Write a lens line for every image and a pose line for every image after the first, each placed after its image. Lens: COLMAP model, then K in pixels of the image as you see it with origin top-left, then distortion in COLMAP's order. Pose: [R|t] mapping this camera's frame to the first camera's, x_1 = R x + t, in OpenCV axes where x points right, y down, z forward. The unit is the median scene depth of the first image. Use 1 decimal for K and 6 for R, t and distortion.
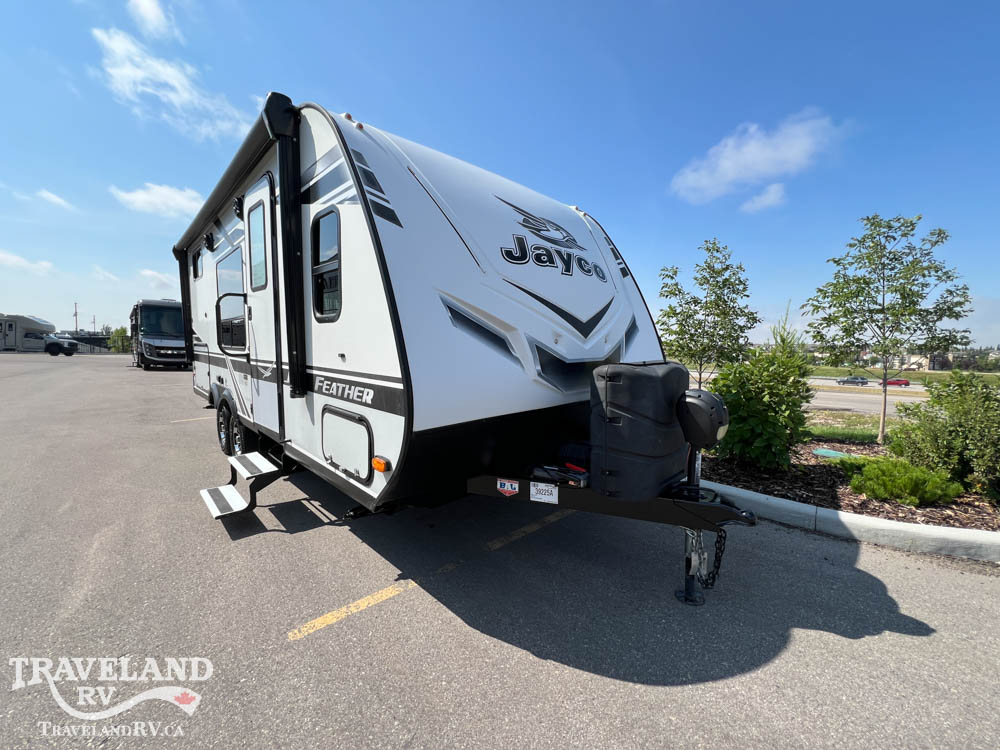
lens RADIAL K [[398.8, 0, 498.6], [0, 398.8, 374.1], [0, 0, 1]] dist [0.000109, 0.000180]
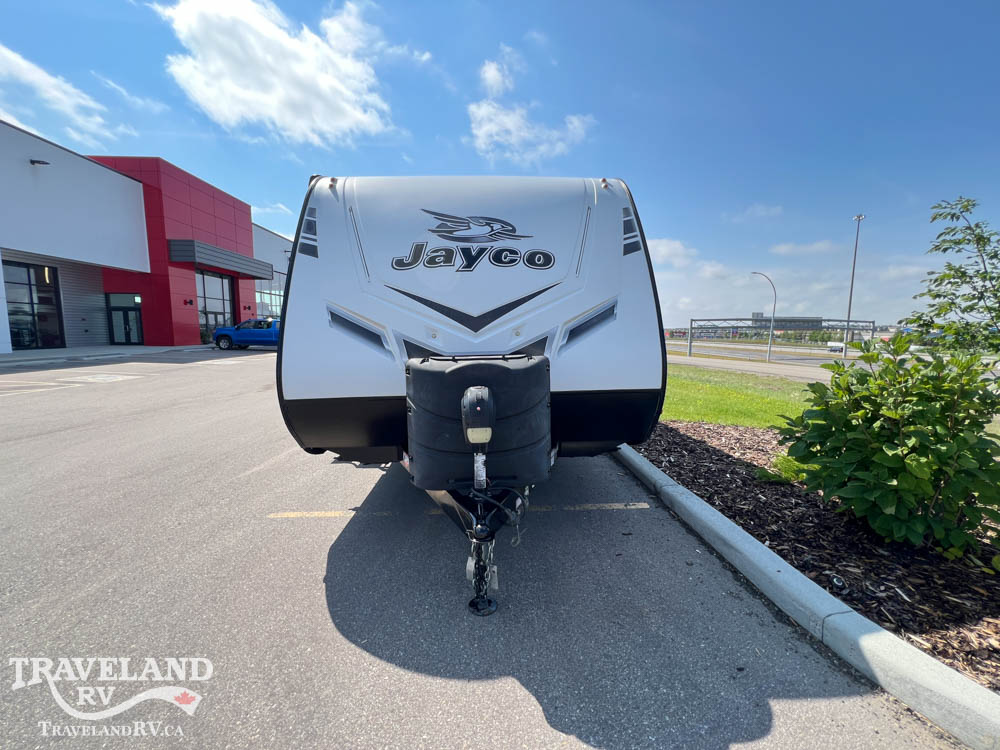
lens RADIAL K [[398.8, 0, 498.6], [0, 398.8, 374.1], [0, 0, 1]] dist [0.000109, 0.000180]
pose [[0.758257, 0.053784, -0.649734, 0.919577], [-0.032997, 0.998480, 0.044143, -0.029213], [0.651121, -0.012033, 0.758879, 0.261579]]
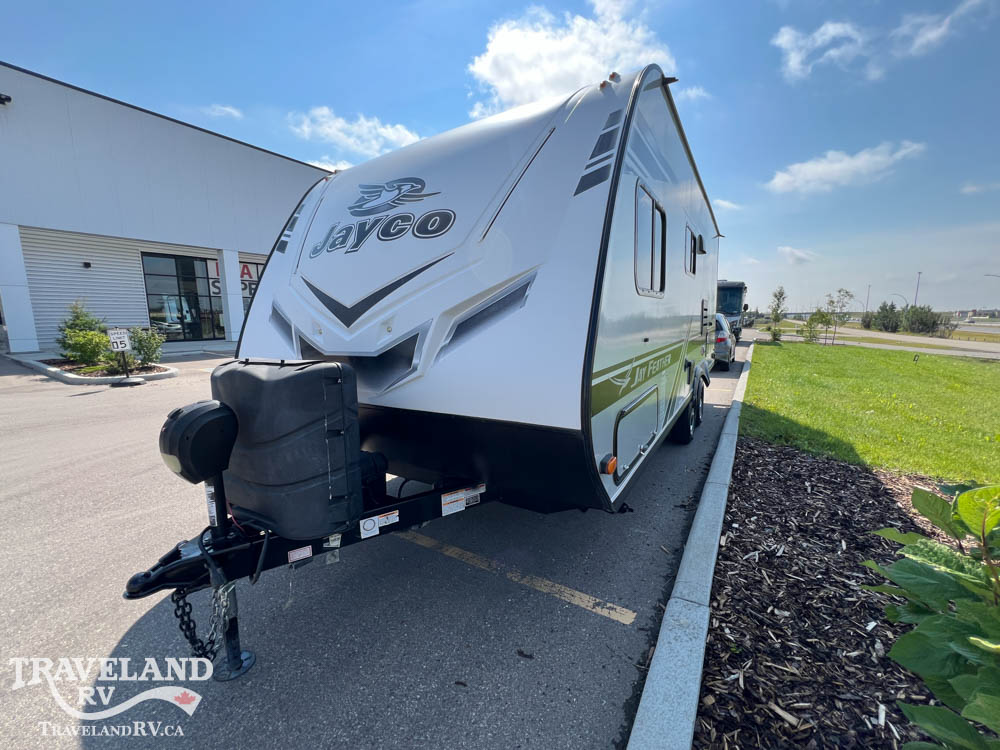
lens RADIAL K [[398.8, 0, 498.6], [0, 398.8, 374.1], [0, 0, 1]] dist [0.000109, 0.000180]
pose [[0.245958, 0.113922, -0.962563, 1.083420], [-0.050872, 0.993218, 0.104551, -0.094192], [0.967945, 0.023252, 0.250085, 1.083815]]
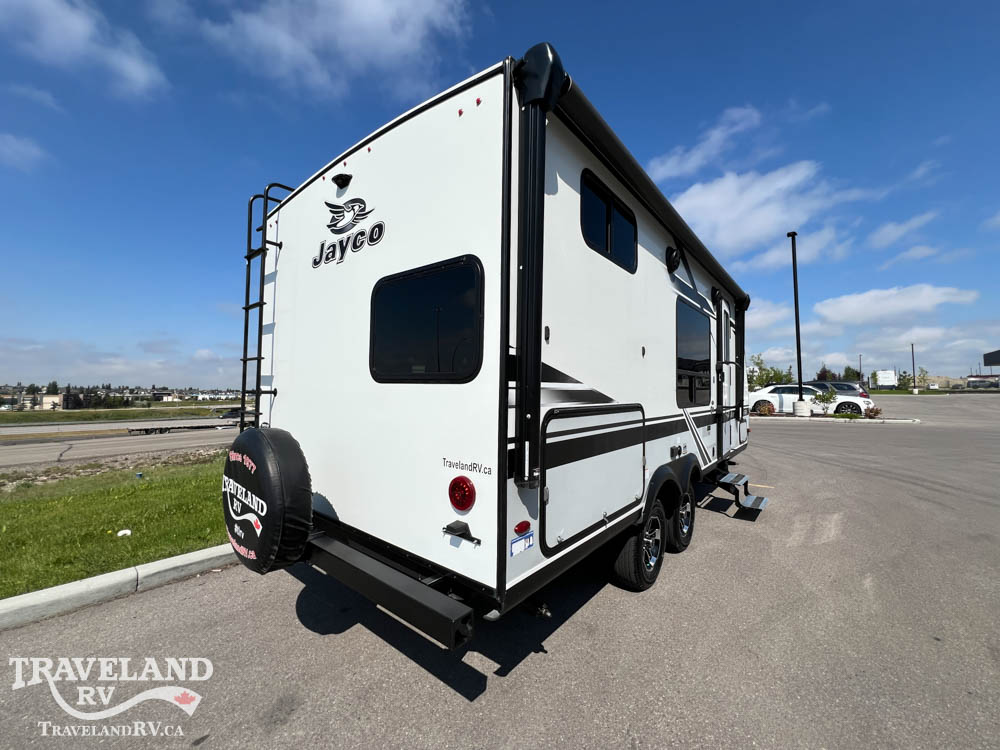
lens RADIAL K [[398.8, 0, 498.6], [0, 398.8, 374.1], [0, 0, 1]] dist [0.000109, 0.000180]
pose [[-0.117060, 0.029676, 0.992681, -2.527797], [0.066817, 0.997524, -0.021942, -0.241346], [-0.990875, 0.063760, -0.118753, 2.557511]]
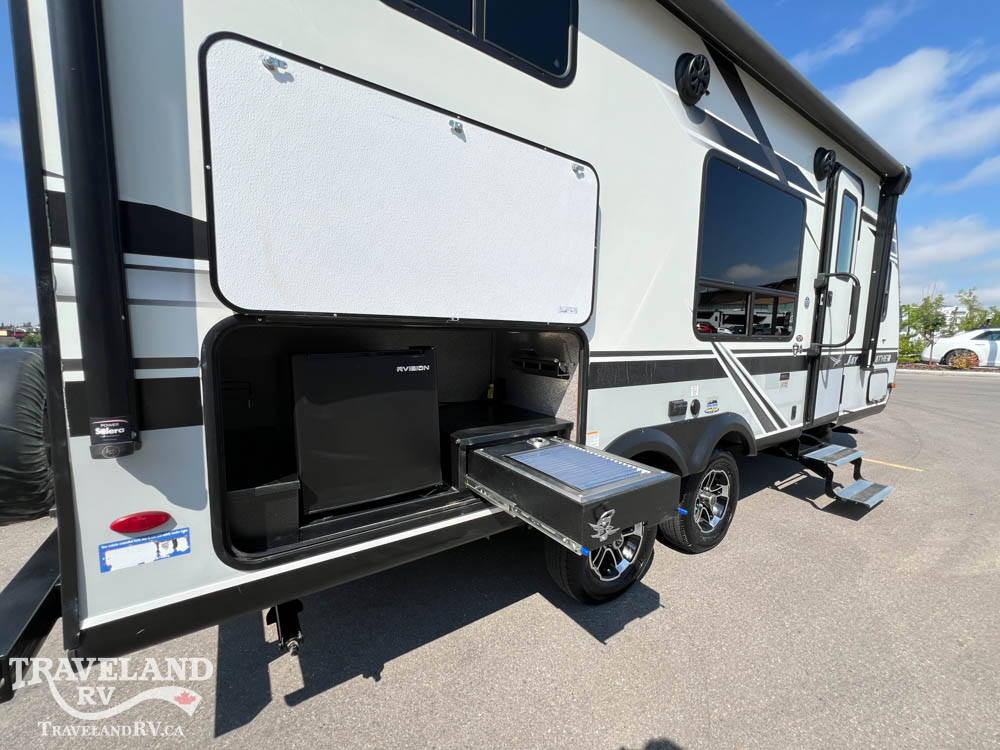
lens RADIAL K [[398.8, 0, 498.6], [0, 398.8, 374.1], [0, 0, 1]] dist [0.000109, 0.000180]
pose [[0.171577, -0.101973, 0.979879, -2.159621], [0.063437, 0.993708, 0.092304, -0.148723], [-0.983126, 0.046323, 0.176966, 2.067444]]
